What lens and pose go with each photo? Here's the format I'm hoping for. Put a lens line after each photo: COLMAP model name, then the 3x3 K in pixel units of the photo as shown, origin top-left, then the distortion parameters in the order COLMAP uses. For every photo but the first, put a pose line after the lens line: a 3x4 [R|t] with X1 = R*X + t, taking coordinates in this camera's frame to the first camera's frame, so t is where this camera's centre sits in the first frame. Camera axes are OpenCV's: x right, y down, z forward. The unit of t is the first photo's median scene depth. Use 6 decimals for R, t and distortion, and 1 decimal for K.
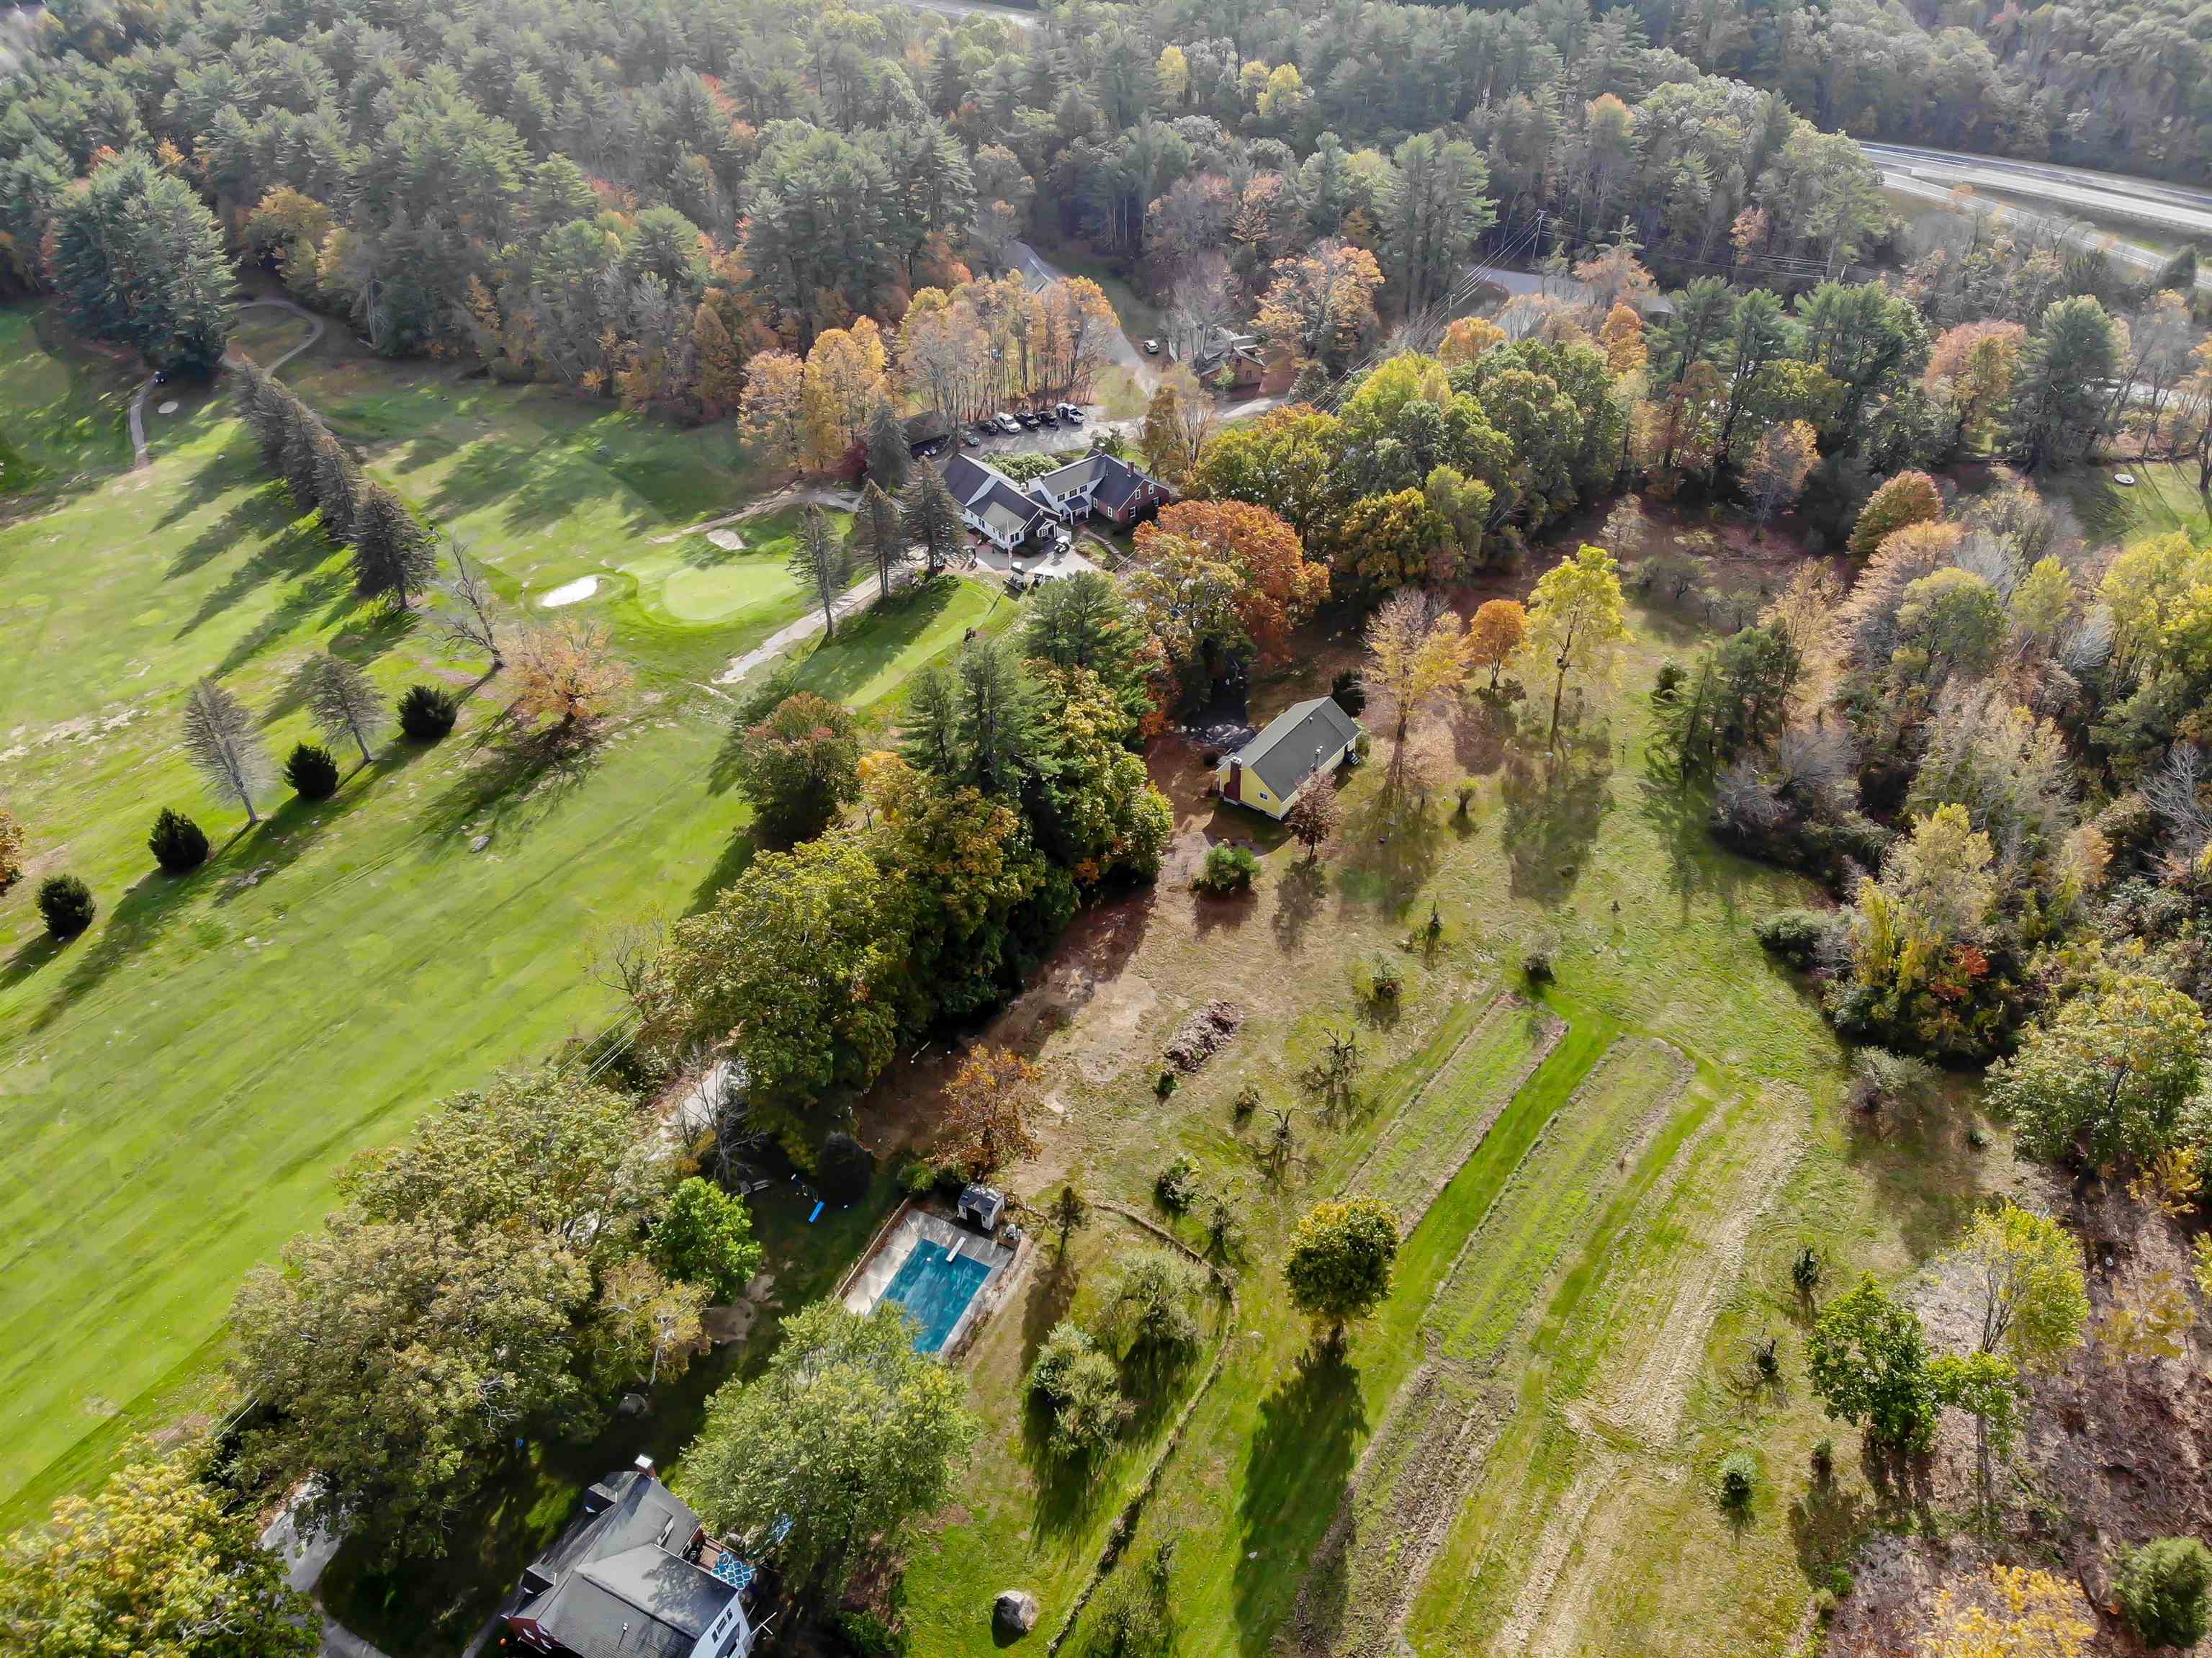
lens RADIAL K [[1598.8, 0, 1106.0], [0, 1598.8, 829.0], [0, 0, 1]] dist [0.157606, -0.364289]
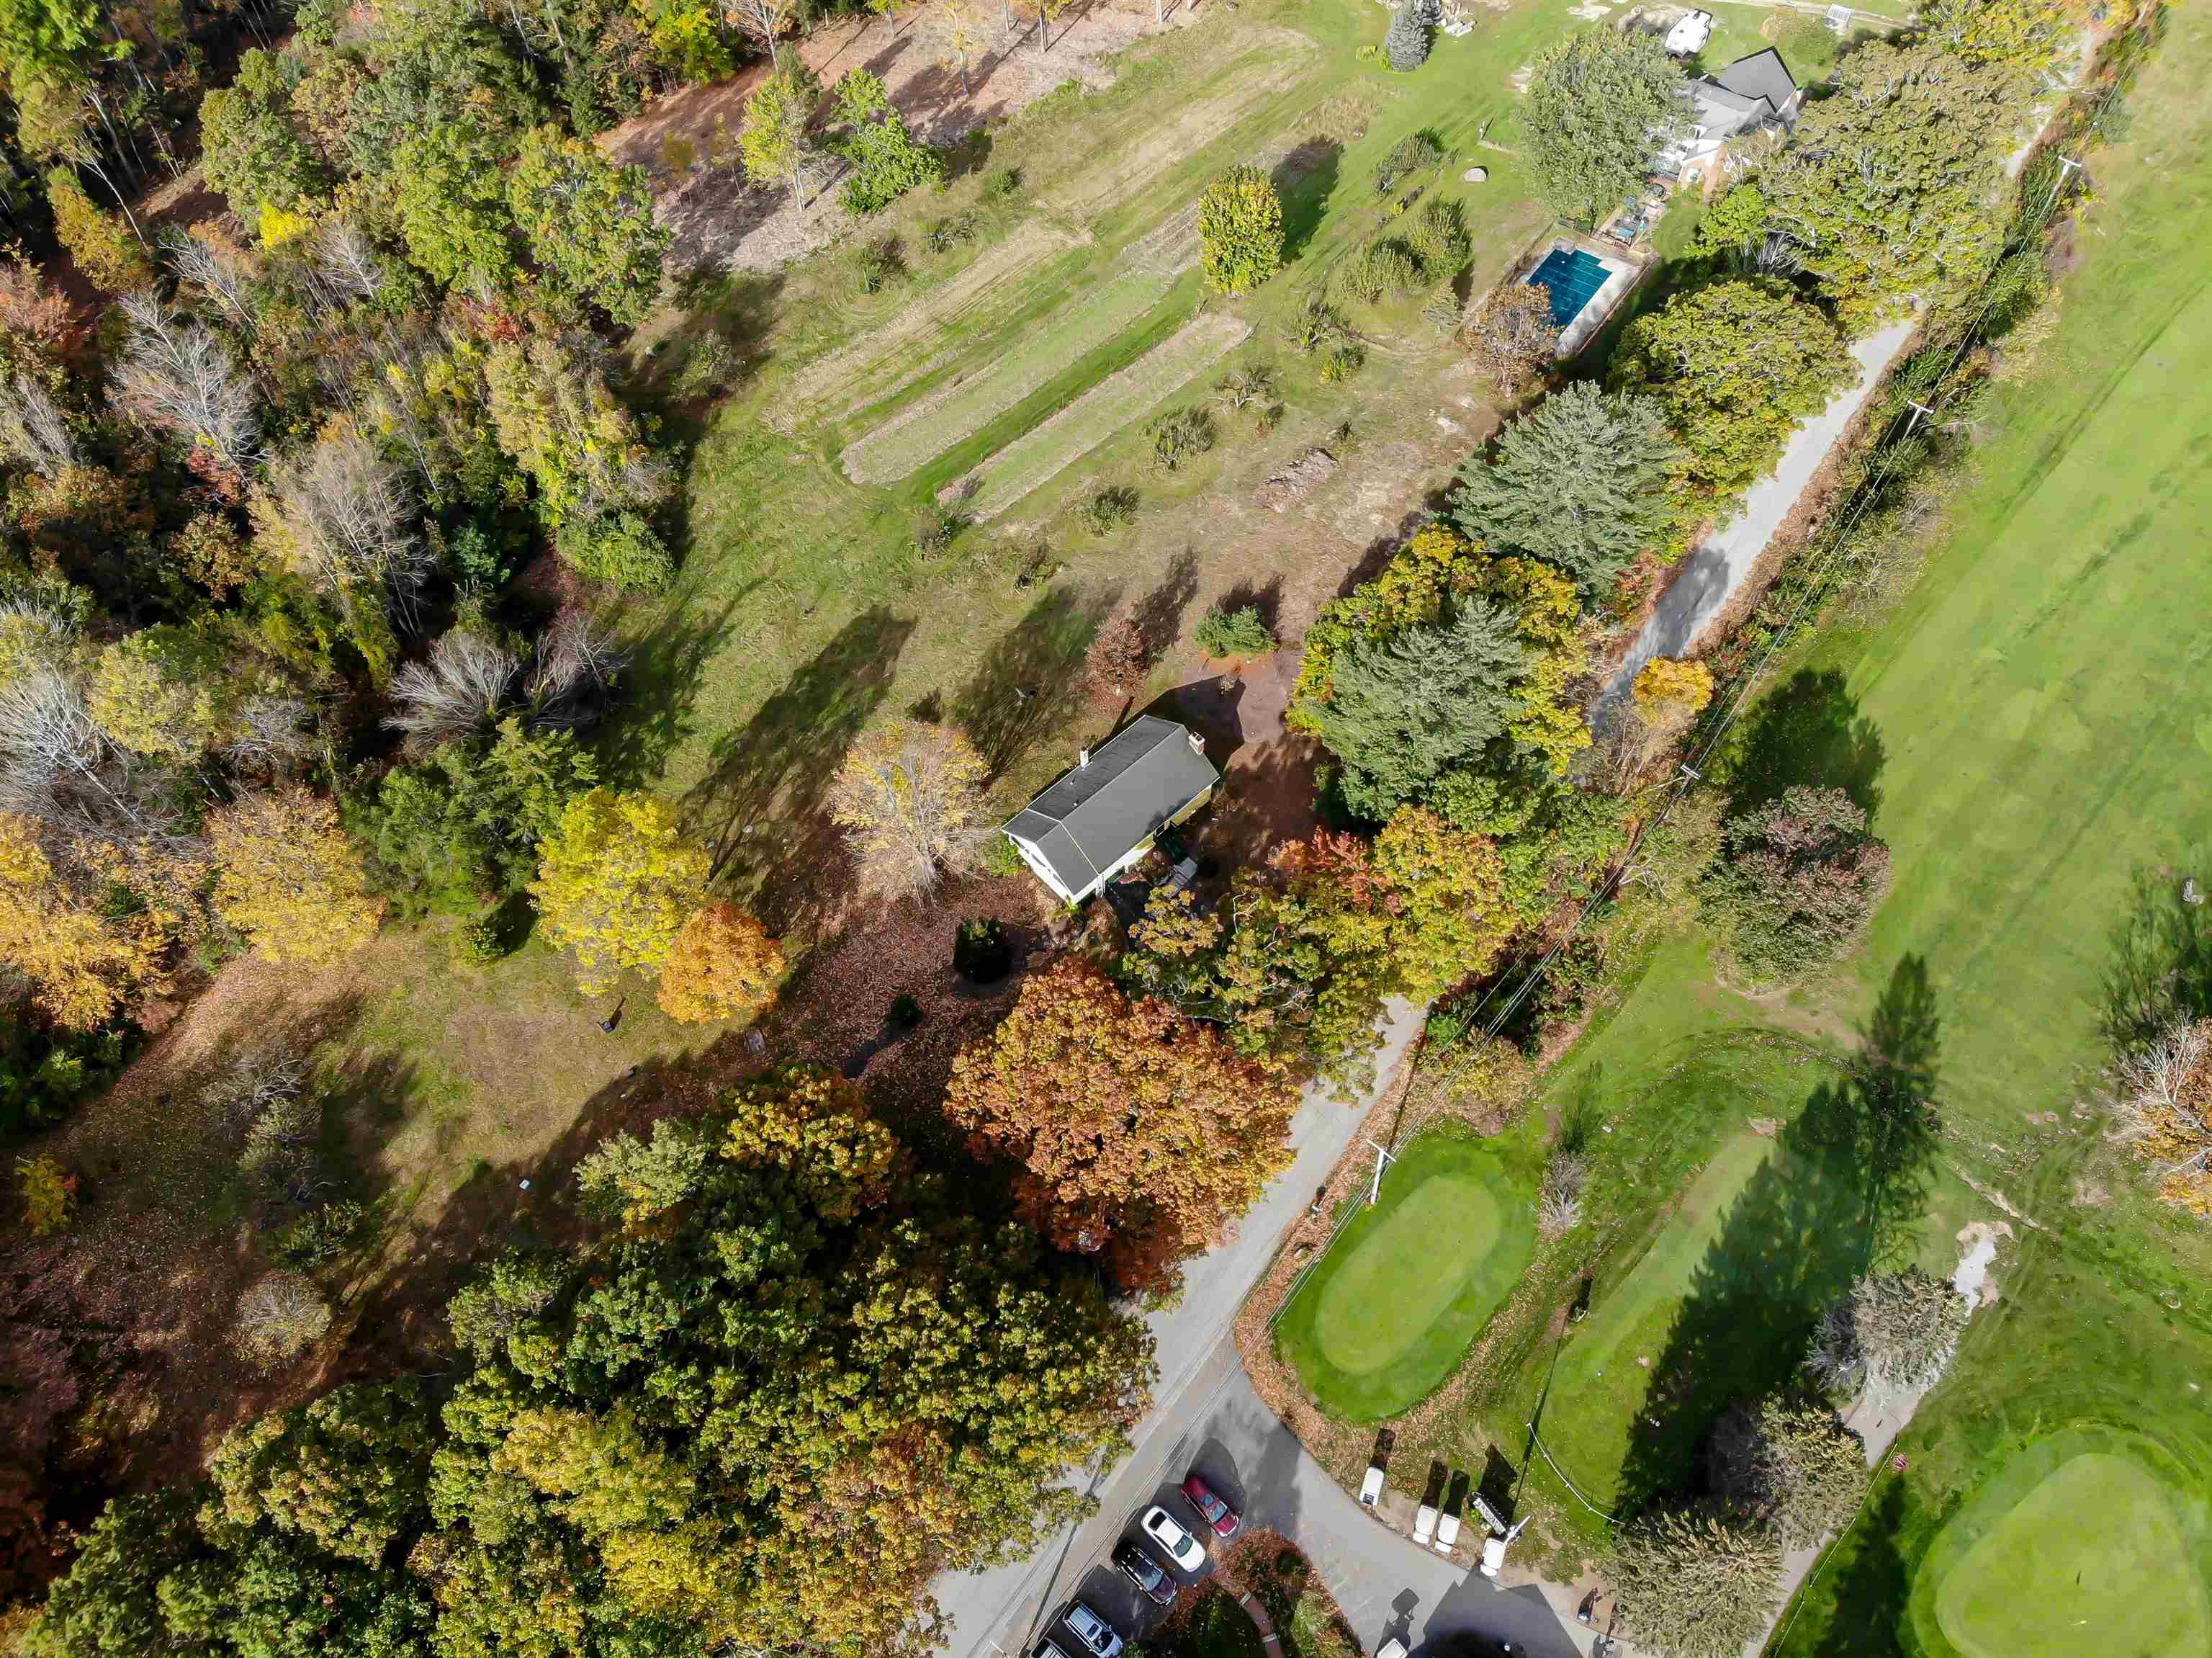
lens RADIAL K [[1577.9, 0, 1156.9], [0, 1577.9, 834.6], [0, 0, 1]] dist [0.068267, -0.143623]
pose [[-0.990012, -0.114278, 0.082566, 0.031531], [0.096203, -0.119476, 0.988165, -0.716023], [-0.103061, 0.986238, 0.129277, 0.868251]]
